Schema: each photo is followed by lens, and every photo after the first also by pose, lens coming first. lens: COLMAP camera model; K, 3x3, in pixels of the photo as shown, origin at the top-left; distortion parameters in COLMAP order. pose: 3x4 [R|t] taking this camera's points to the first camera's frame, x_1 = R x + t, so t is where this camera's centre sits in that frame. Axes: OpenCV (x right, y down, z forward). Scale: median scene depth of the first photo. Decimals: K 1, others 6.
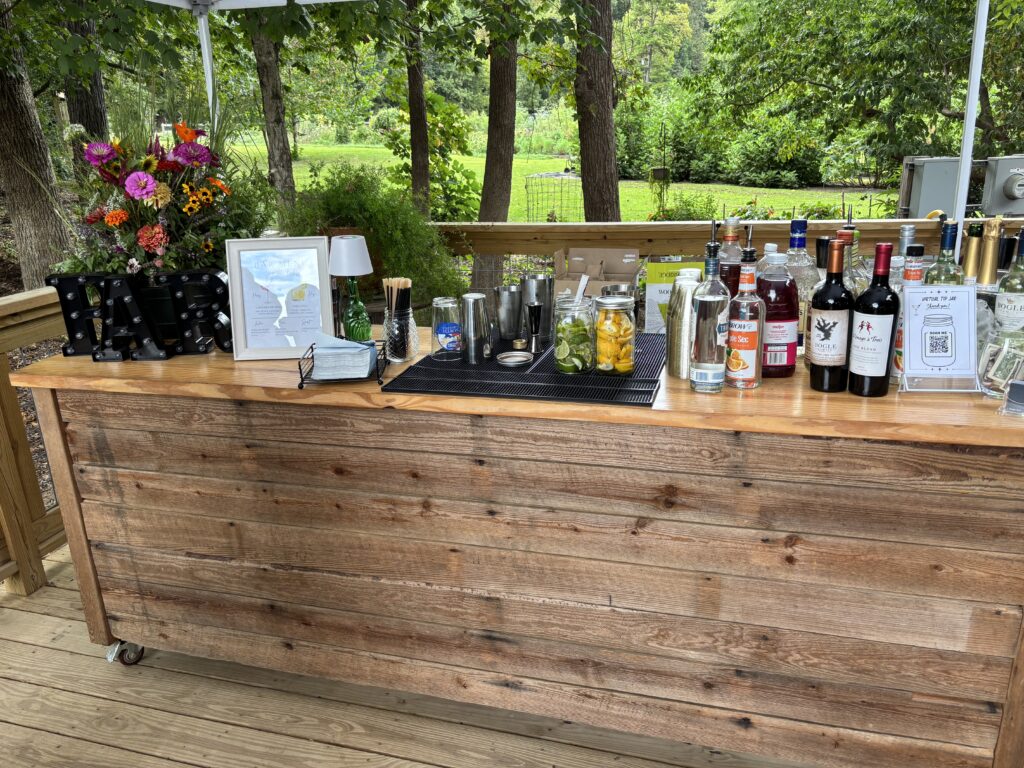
lens RADIAL K [[779.7, 0, 514.5], [0, 779.7, 385.7], [0, 0, 1]] dist [0.002985, 0.003585]
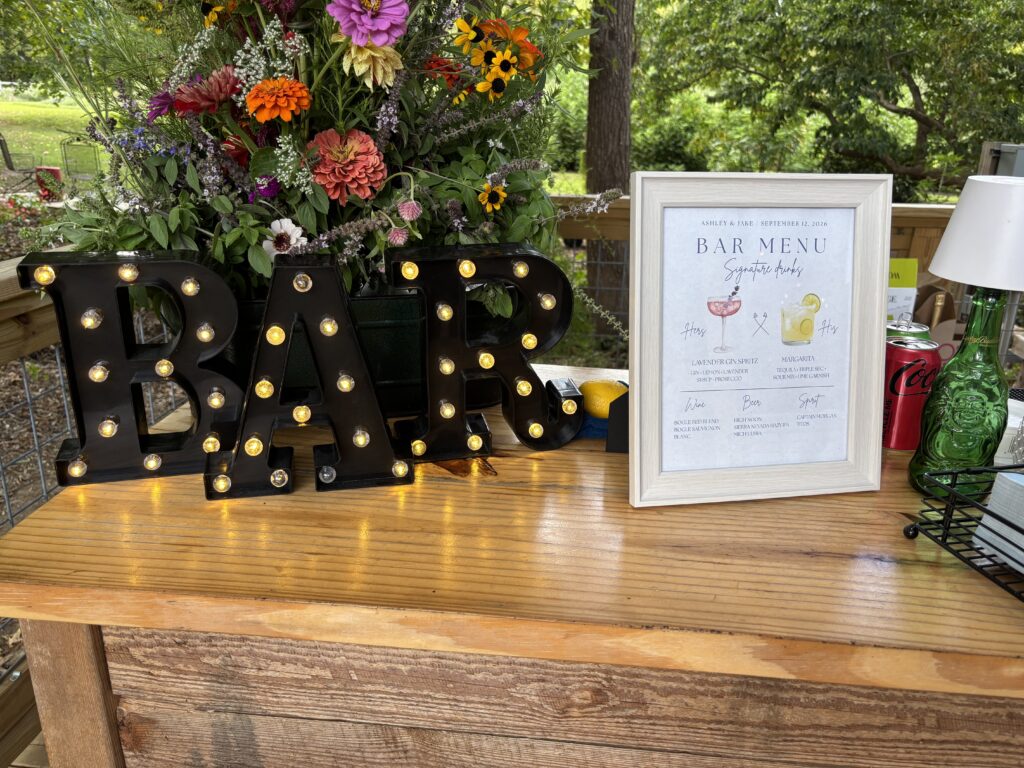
lens RADIAL K [[779.7, 0, 509.3], [0, 779.7, 382.8], [0, 0, 1]] dist [0.002985, 0.003585]
pose [[0.983088, -0.002491, 0.183118, -0.469757], [0.000470, 0.999939, 0.011078, -0.092198], [-0.183135, -0.010804, 0.983028, 0.635591]]
